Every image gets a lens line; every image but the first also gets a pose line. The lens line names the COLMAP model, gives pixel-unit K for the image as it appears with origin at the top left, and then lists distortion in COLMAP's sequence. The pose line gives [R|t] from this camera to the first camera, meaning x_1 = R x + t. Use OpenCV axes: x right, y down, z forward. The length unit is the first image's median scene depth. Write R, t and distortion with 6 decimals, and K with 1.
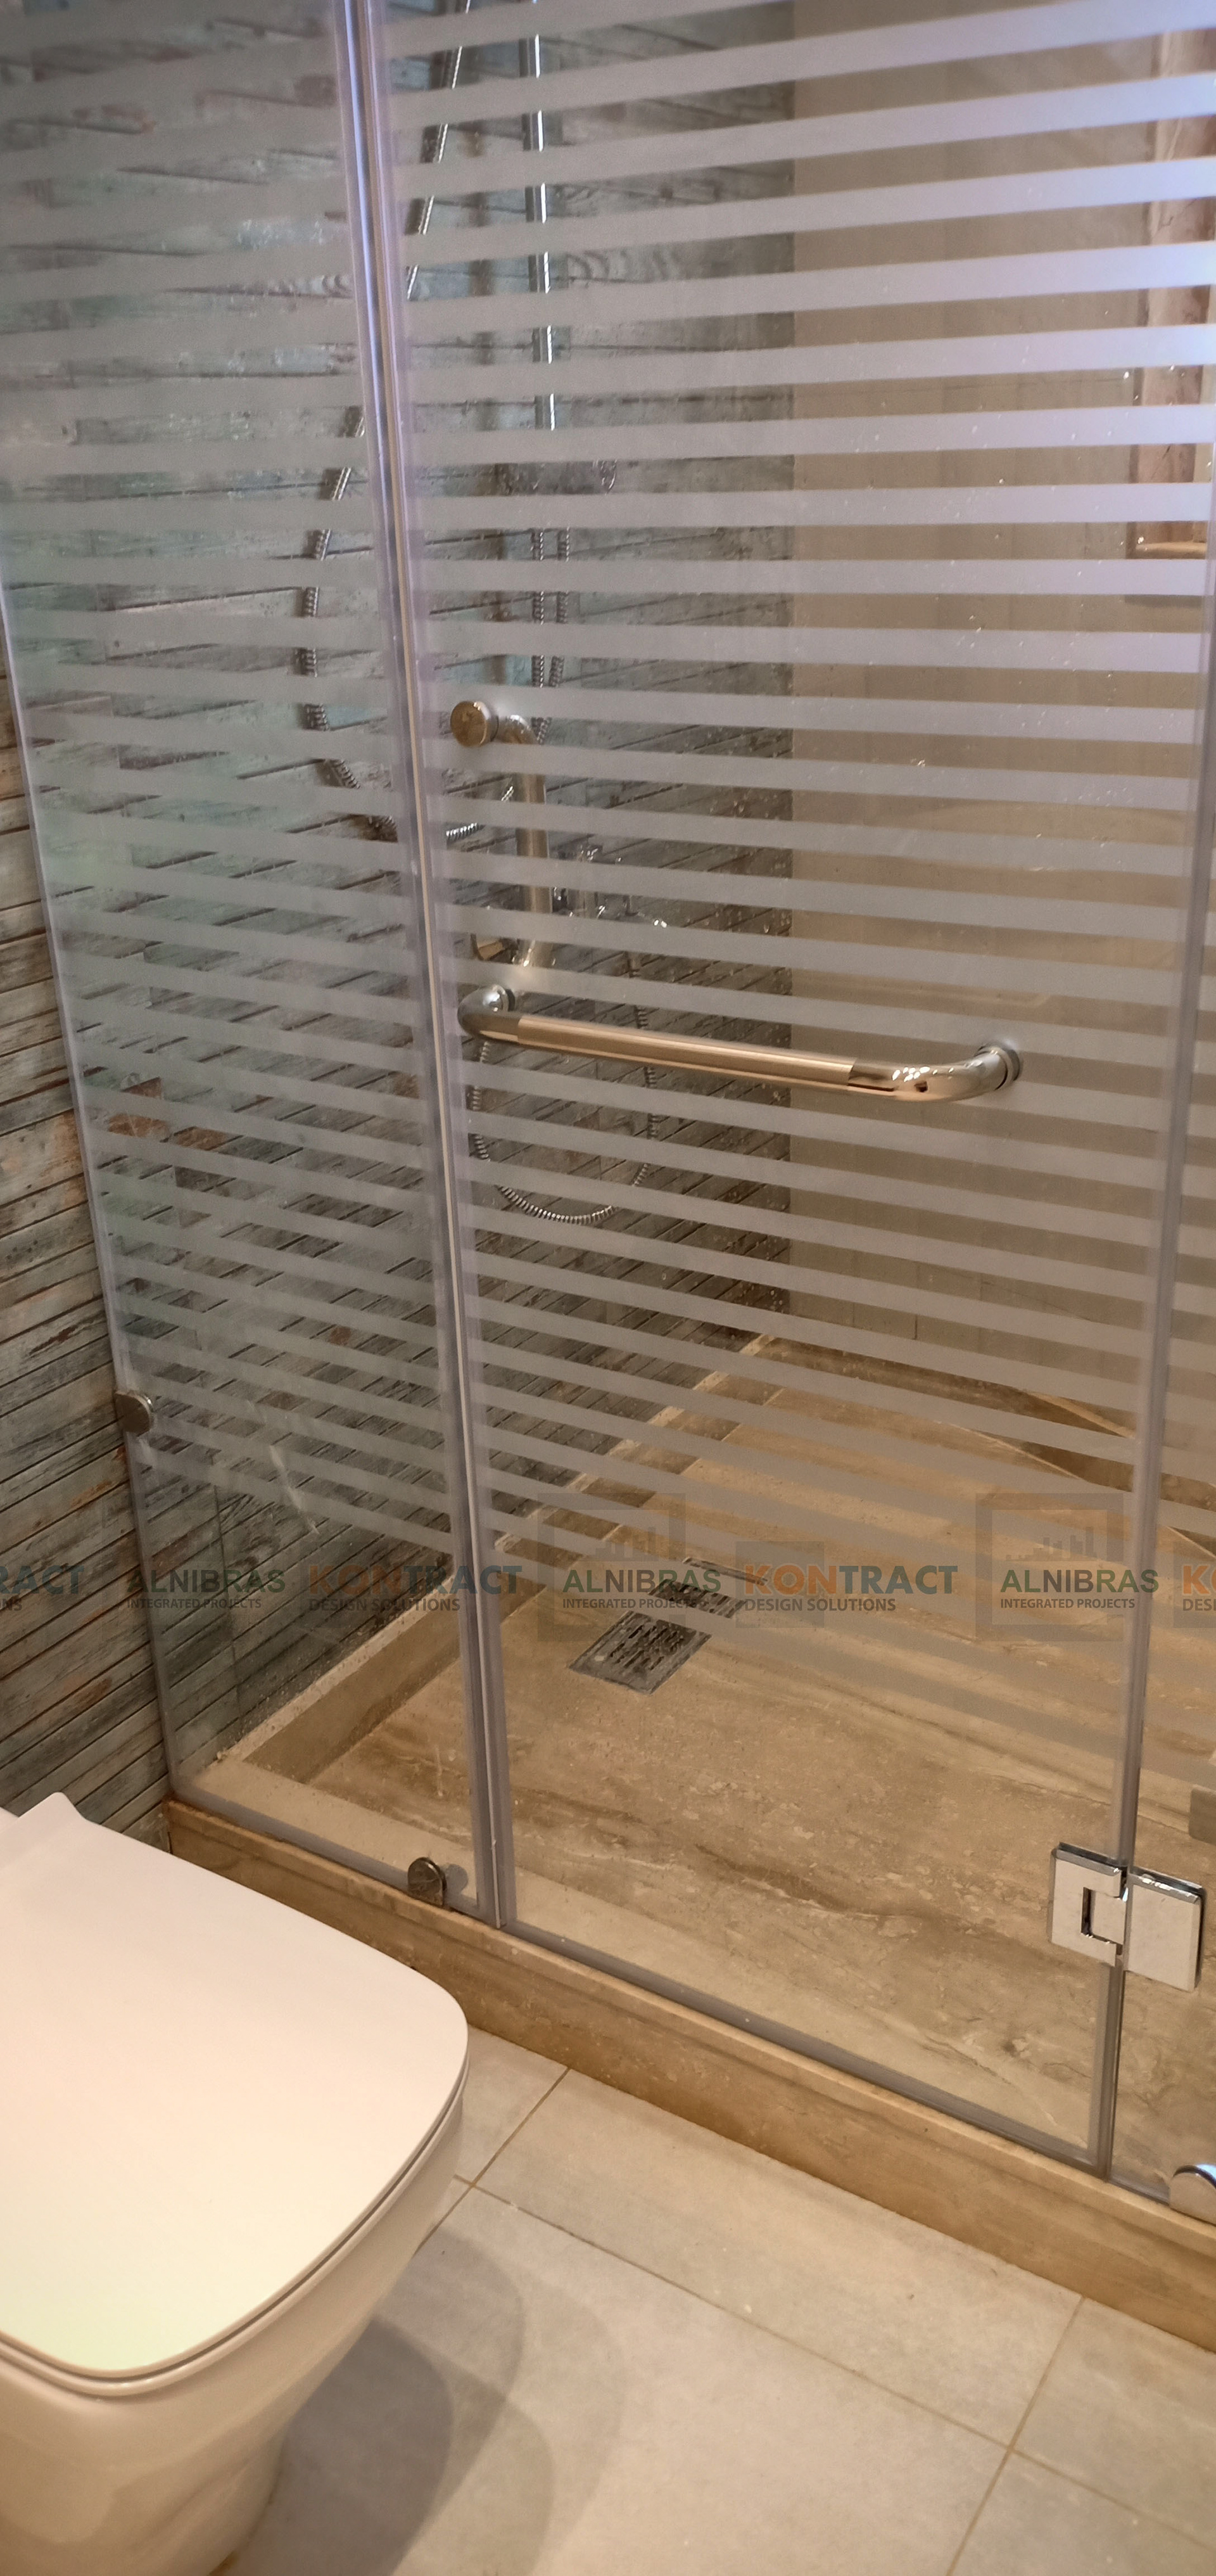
lens RADIAL K [[2005.9, 0, 593.4], [0, 2005.9, 1294.4], [0, 0, 1]] dist [0.136404, -0.274973]
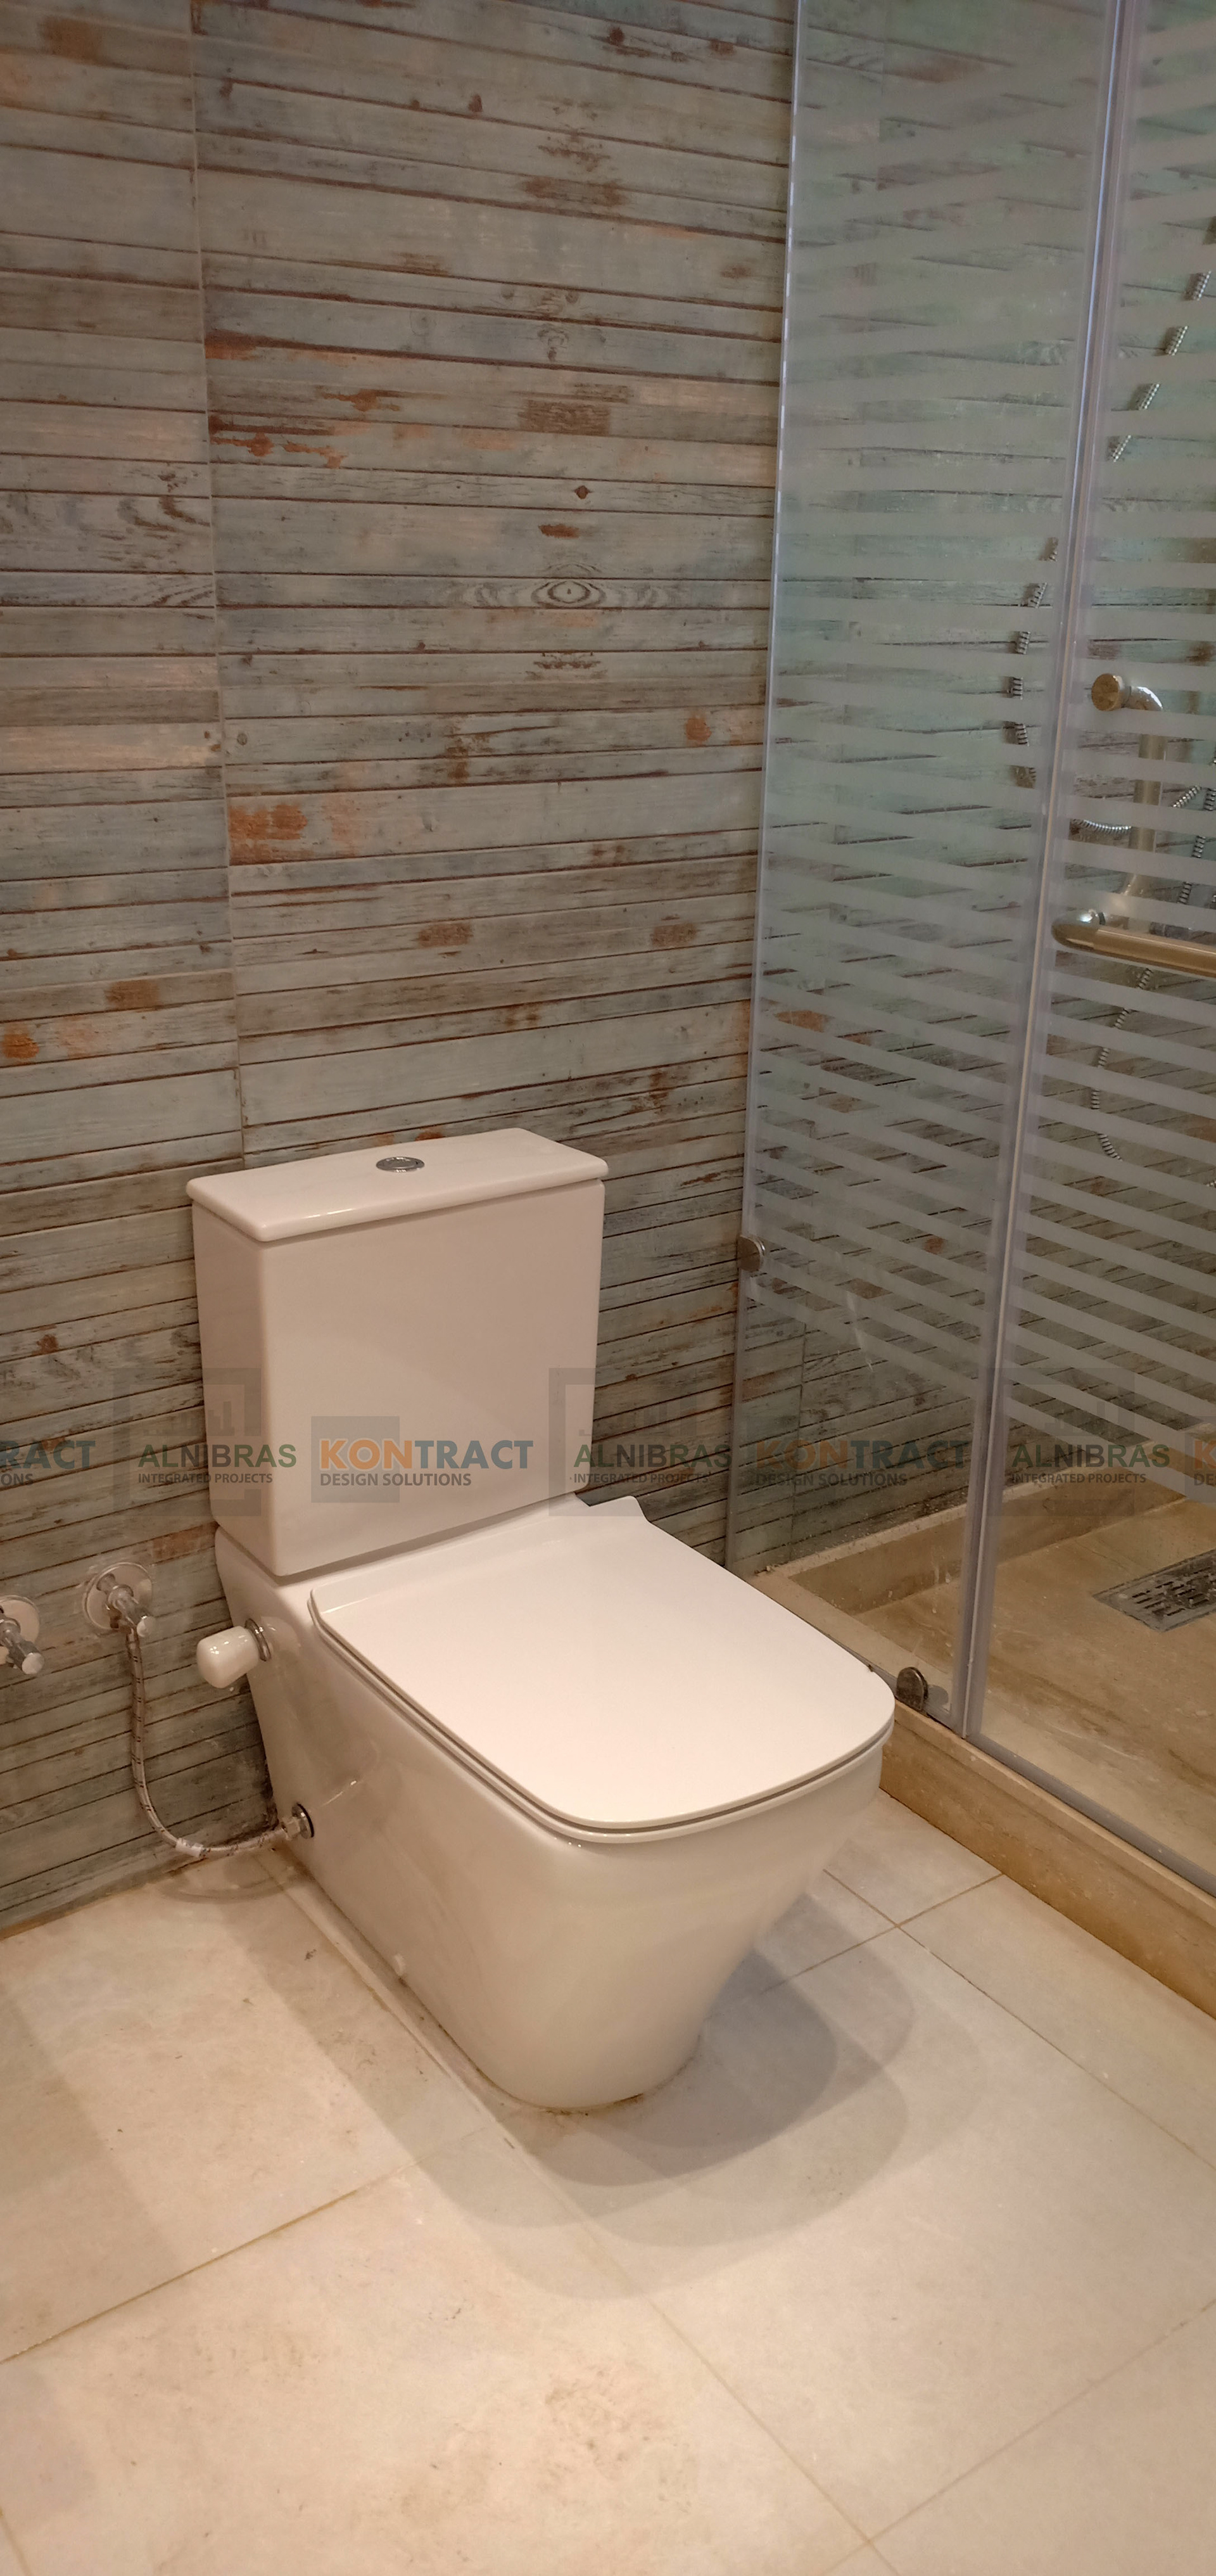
lens RADIAL K [[2005.9, 0, 593.4], [0, 2005.9, 1294.4], [0, 0, 1]] dist [0.136404, -0.274973]
pose [[0.925330, 0.181344, -0.332984, 0.100544], [-0.194977, 0.980778, -0.007687, 0.116261], [0.325189, 0.072038, 0.942901, -0.191856]]
